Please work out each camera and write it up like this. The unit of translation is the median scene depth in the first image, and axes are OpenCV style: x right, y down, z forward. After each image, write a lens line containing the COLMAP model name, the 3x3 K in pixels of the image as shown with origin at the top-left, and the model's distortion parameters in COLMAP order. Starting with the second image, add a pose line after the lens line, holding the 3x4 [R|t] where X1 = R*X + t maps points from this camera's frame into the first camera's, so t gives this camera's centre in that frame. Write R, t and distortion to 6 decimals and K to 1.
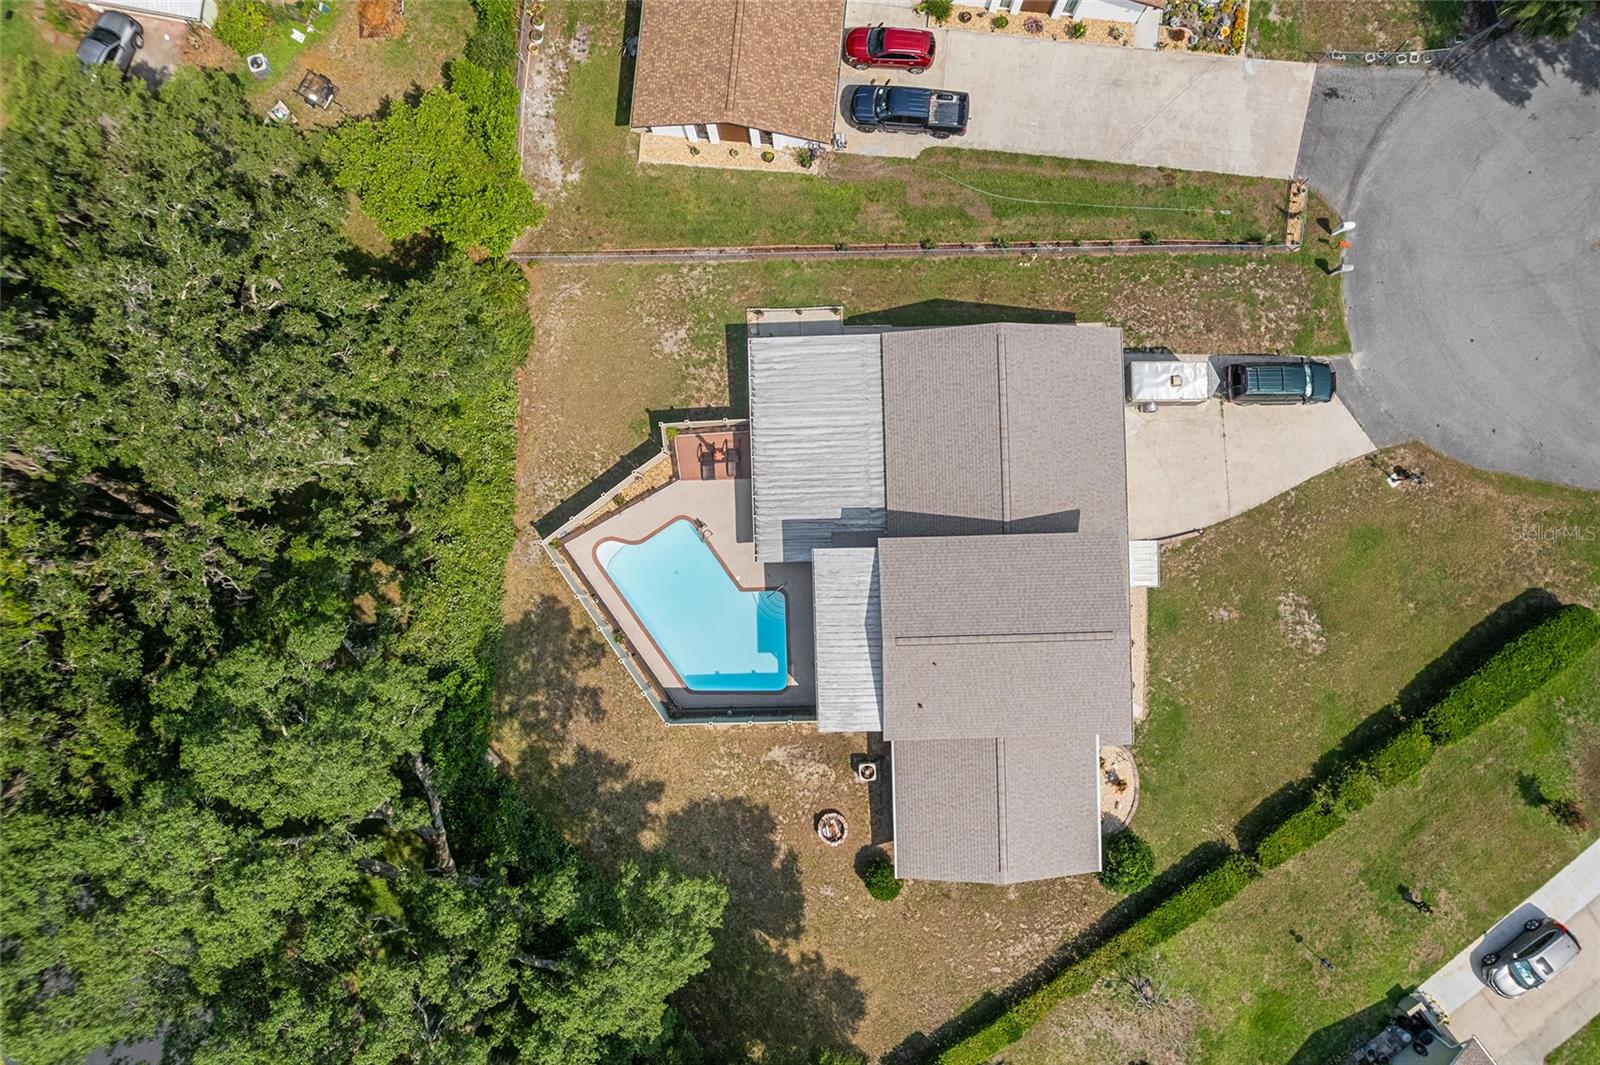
lens RADIAL K [[1027.4, 0, 803.5], [0, 1027.4, 549.2], [0, 0, 1]] dist [-0.079725, 0.074829]
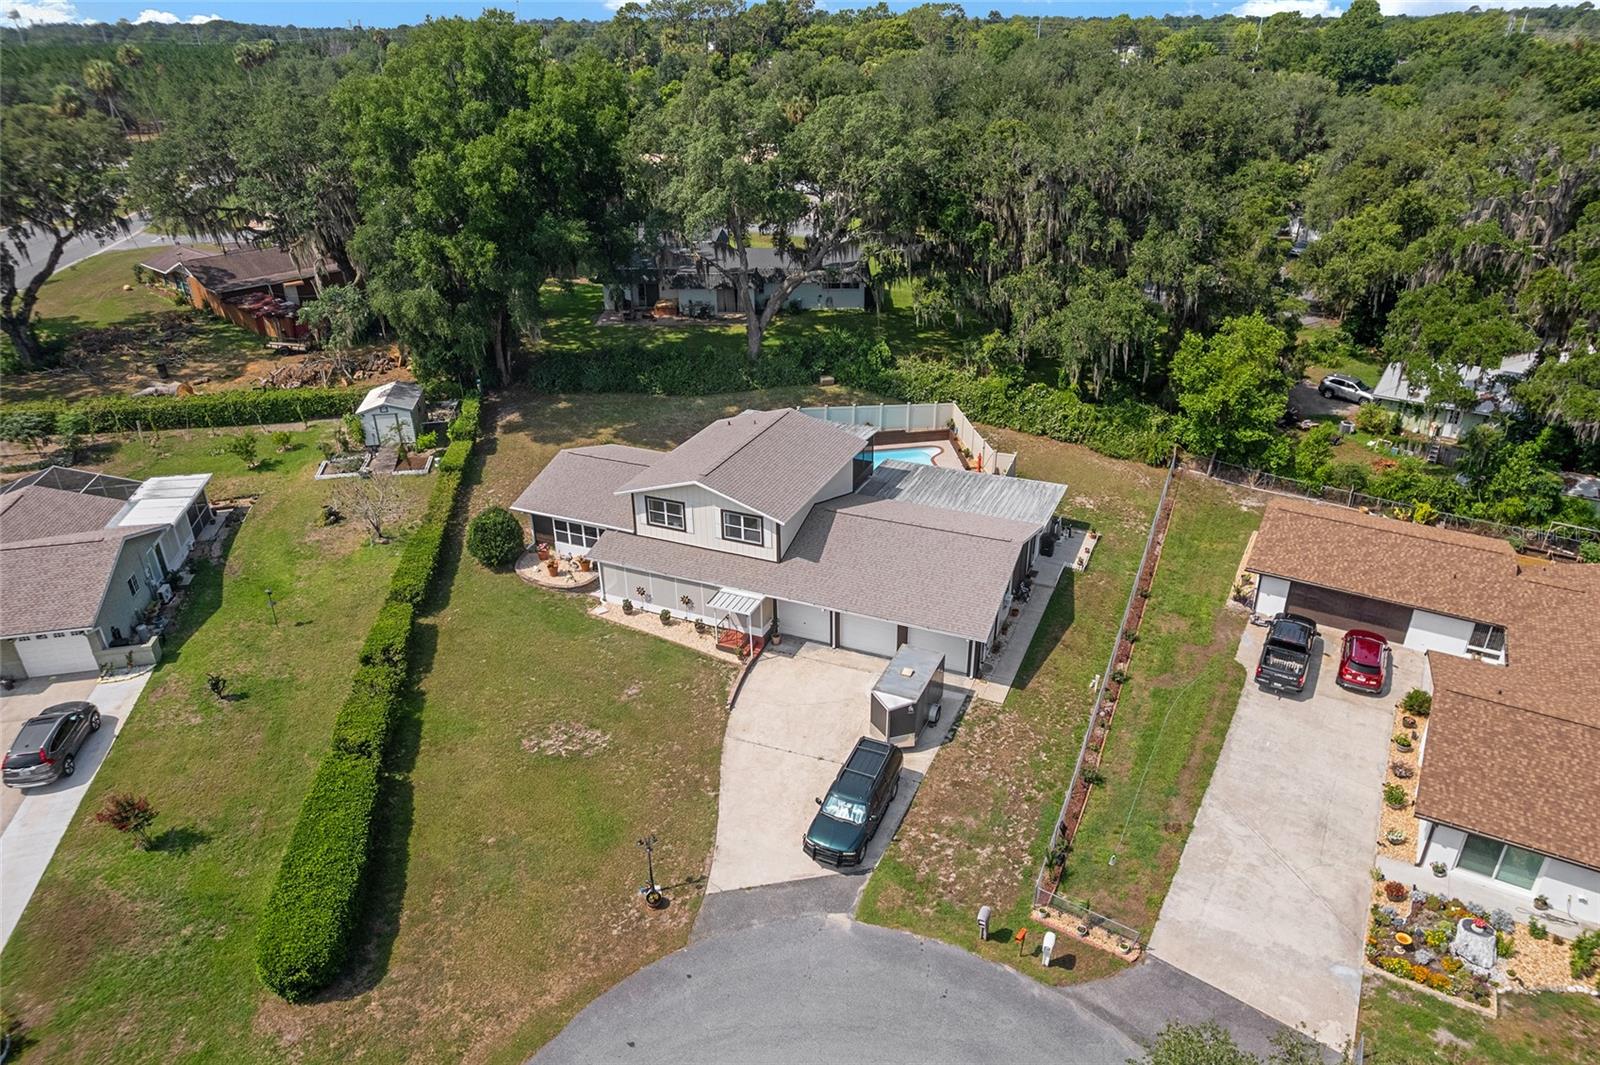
lens RADIAL K [[1027.4, 0, 803.5], [0, 1027.4, 549.2], [0, 0, 1]] dist [-0.079725, 0.074829]
pose [[-0.425909, 0.431434, -0.795277, 0.986136], [-0.904632, -0.187947, 0.382514, -0.374578], [0.015560, 0.882350, 0.470337, 0.489262]]
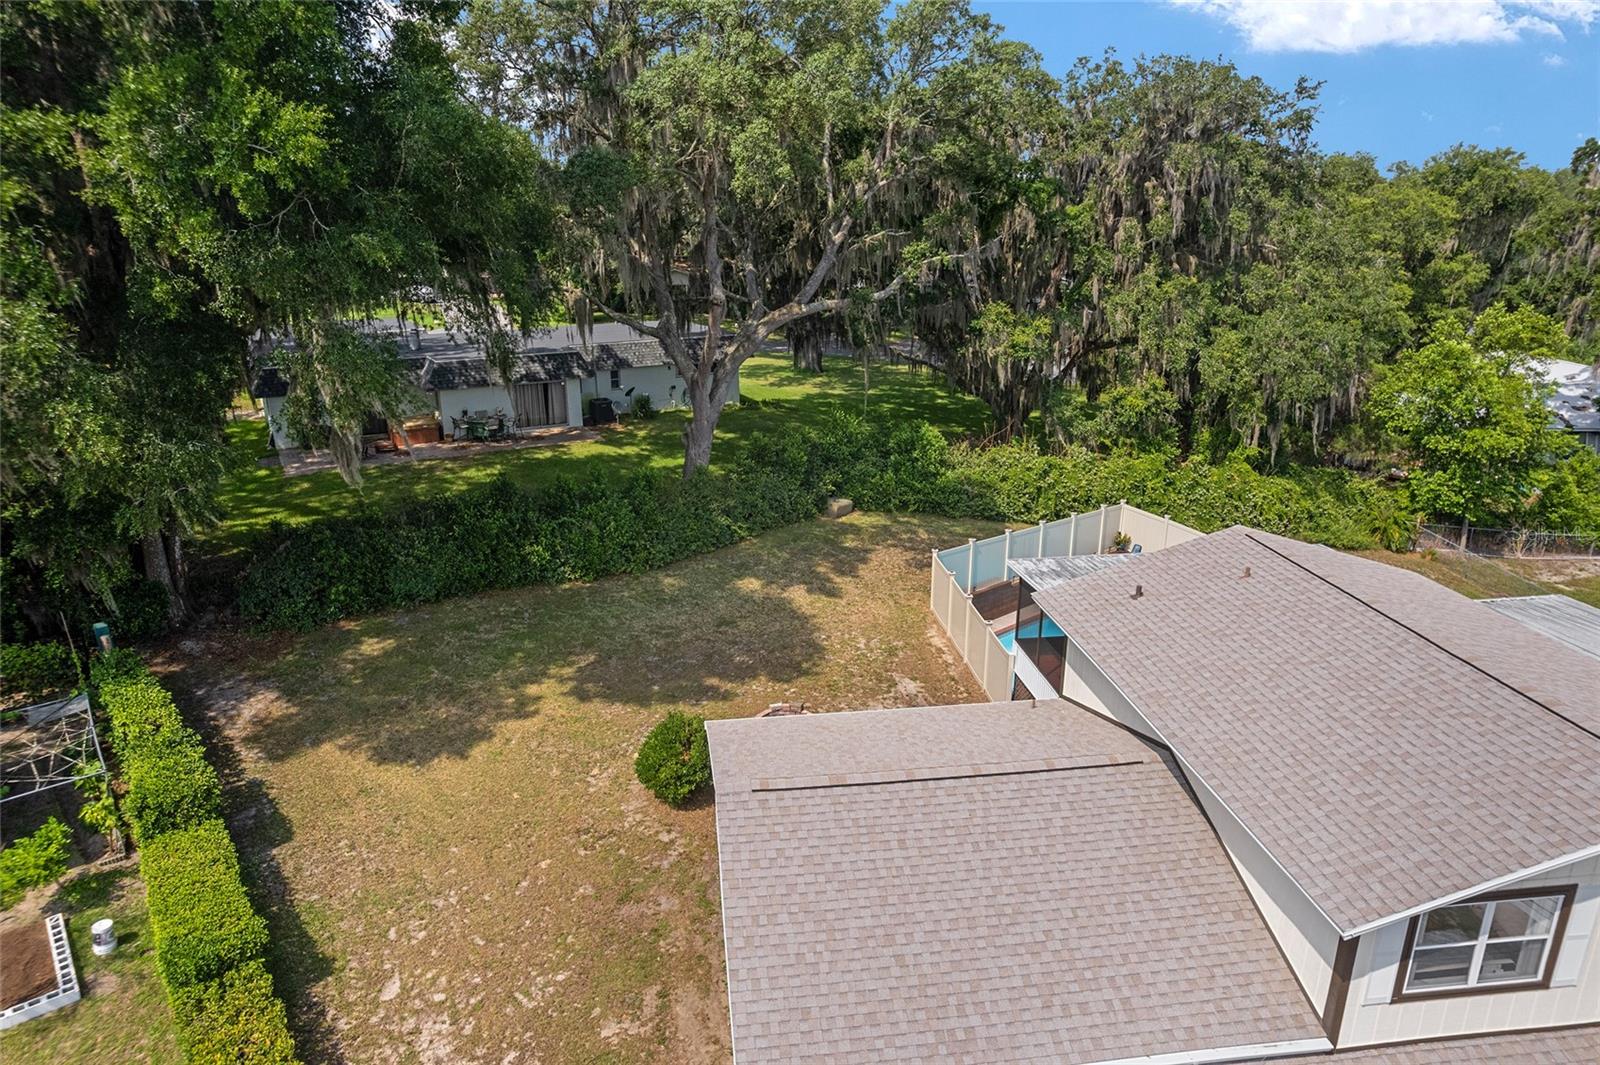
lens RADIAL K [[1014.7, 0, 799.4], [0, 1014.7, 550.9], [0, 0, 1]] dist [-0.078295, 0.066488]
pose [[0.089474, 0.333422, -0.938522, 0.445725], [-0.995989, 0.030799, -0.084011, 0.297401], [0.000895, 0.942274, 0.334840, 0.736082]]
